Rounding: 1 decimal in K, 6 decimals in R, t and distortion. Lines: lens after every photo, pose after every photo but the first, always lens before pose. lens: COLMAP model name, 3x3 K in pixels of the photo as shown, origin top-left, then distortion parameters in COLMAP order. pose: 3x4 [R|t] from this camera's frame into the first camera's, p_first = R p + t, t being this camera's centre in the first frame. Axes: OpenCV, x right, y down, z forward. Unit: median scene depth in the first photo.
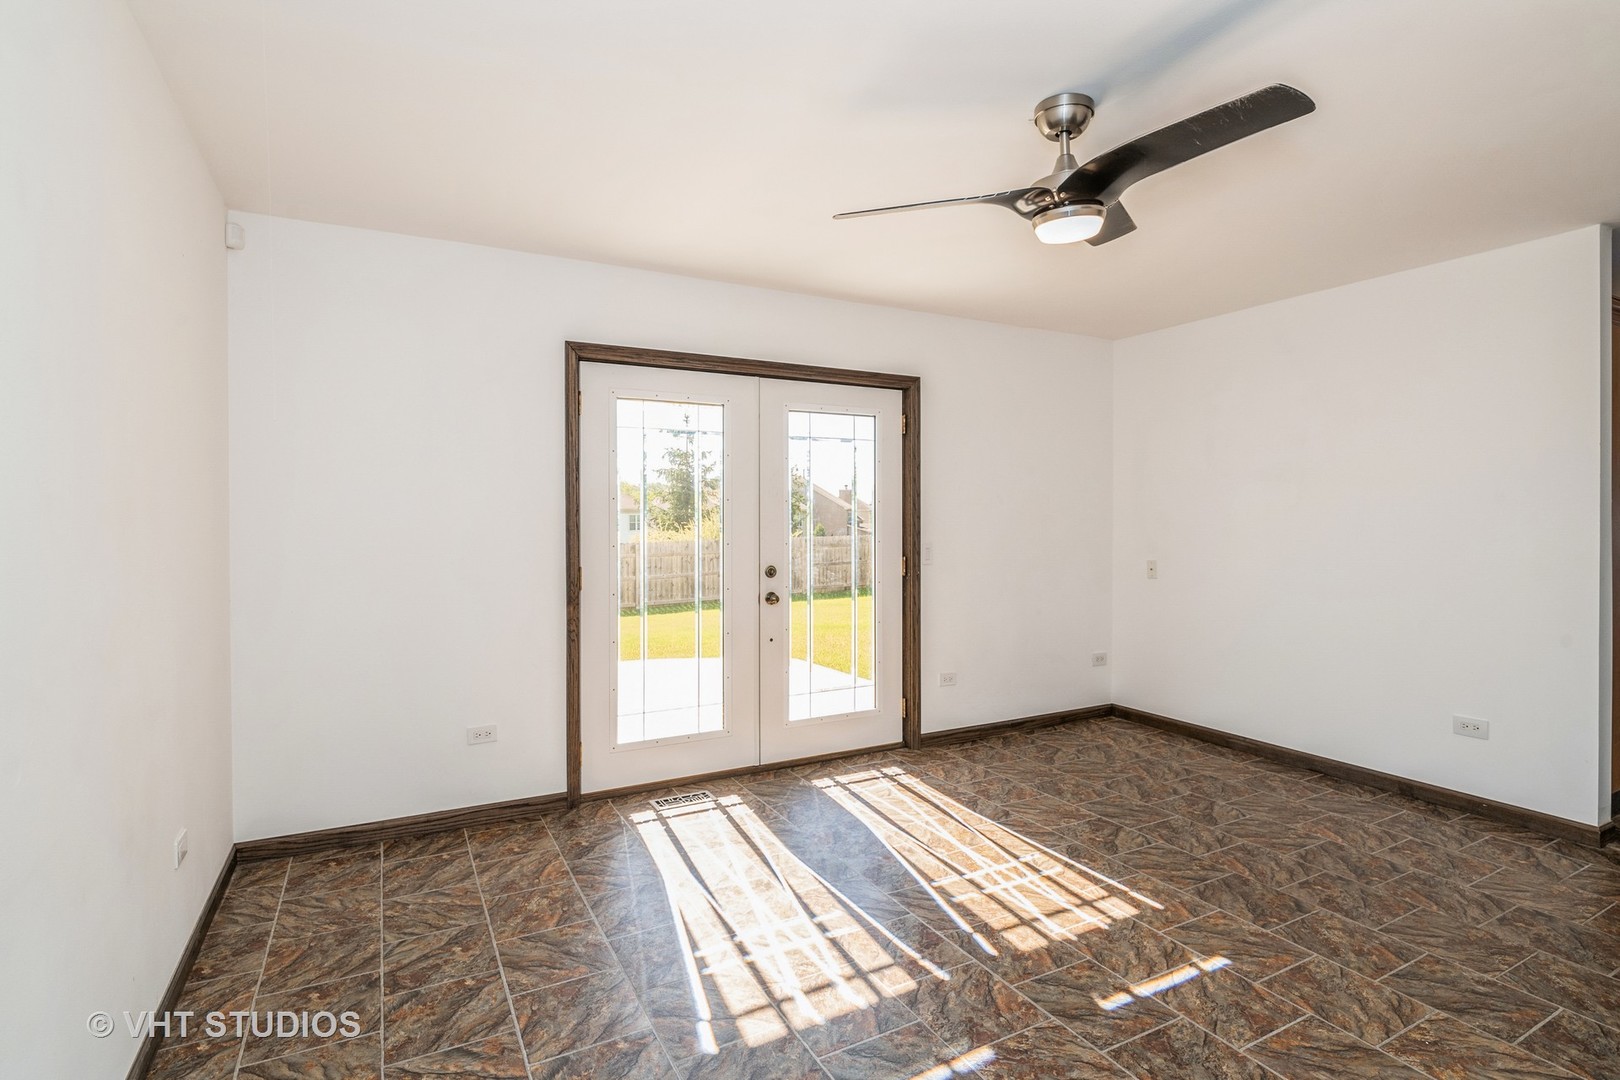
lens RADIAL K [[793.3, 0, 815.5], [0, 793.3, 528.9], [0, 0, 1]] dist [-0.010340, -0.001180]
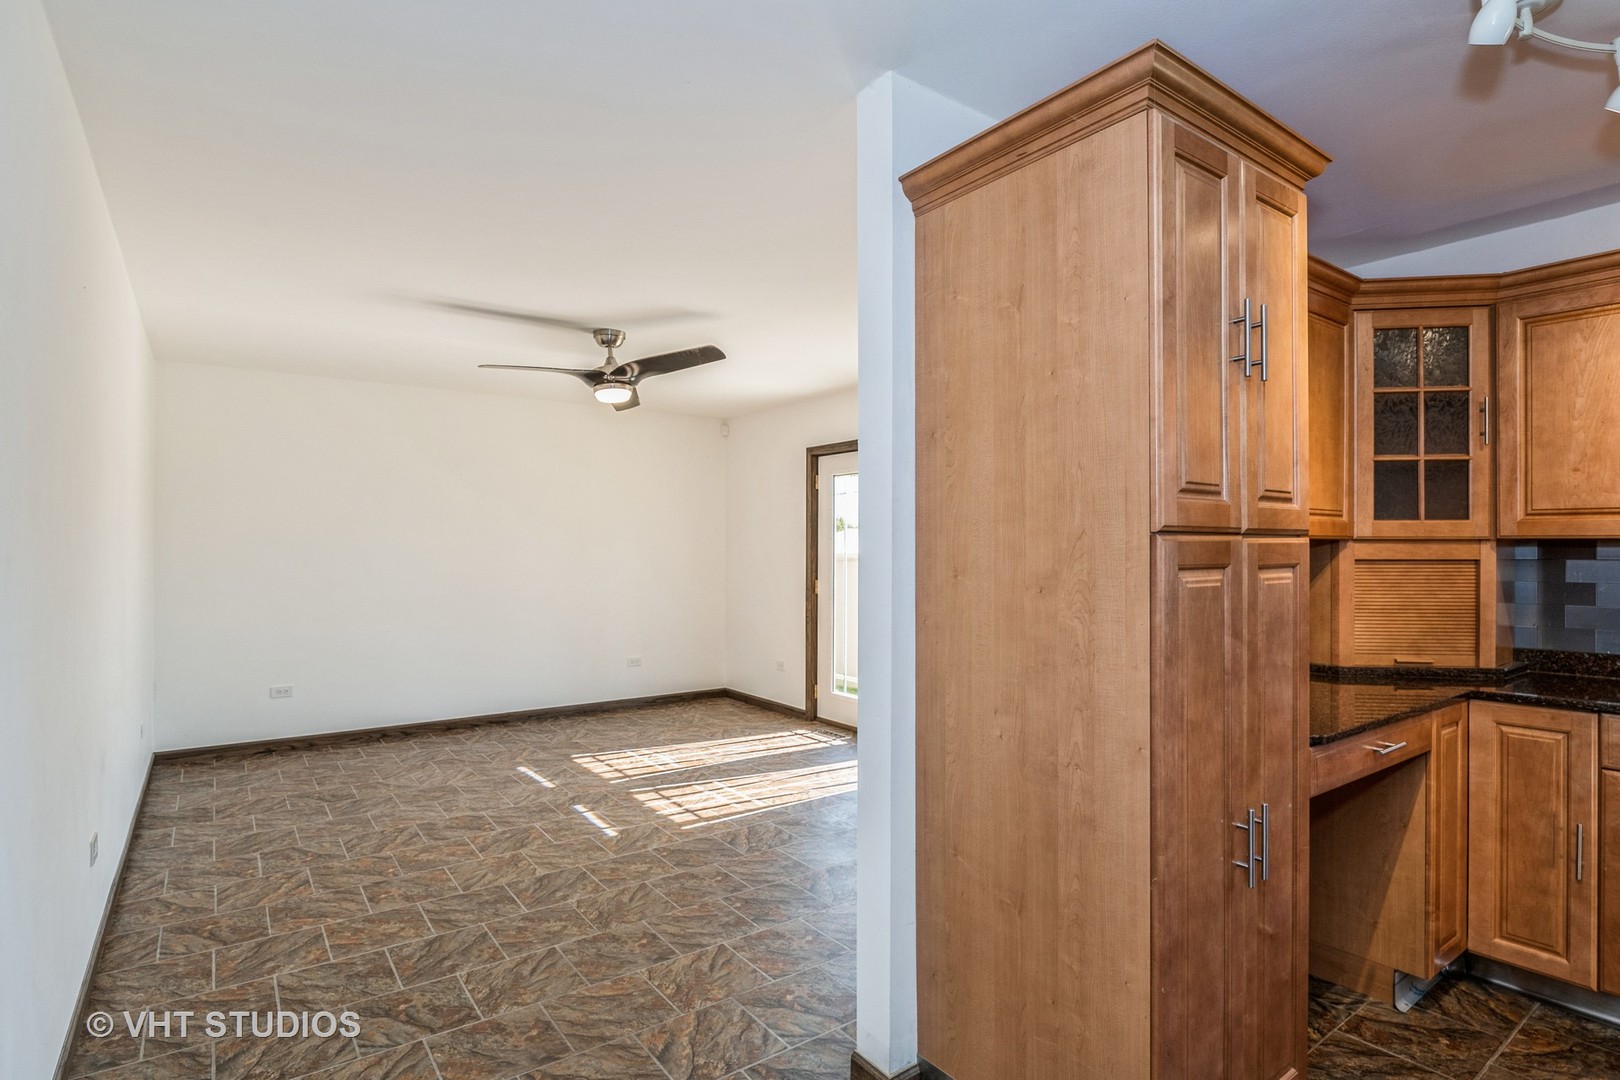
lens RADIAL K [[793.3, 0, 818.3], [0, 793.3, 550.2], [0, 0, 1]] dist [-0.010340, -0.001180]
pose [[0.142771, -0.009835, -0.989707, 1.982163], [-0.009233, 0.999894, -0.011268, -0.014757], [0.989713, 0.010746, 0.142665, 1.066017]]
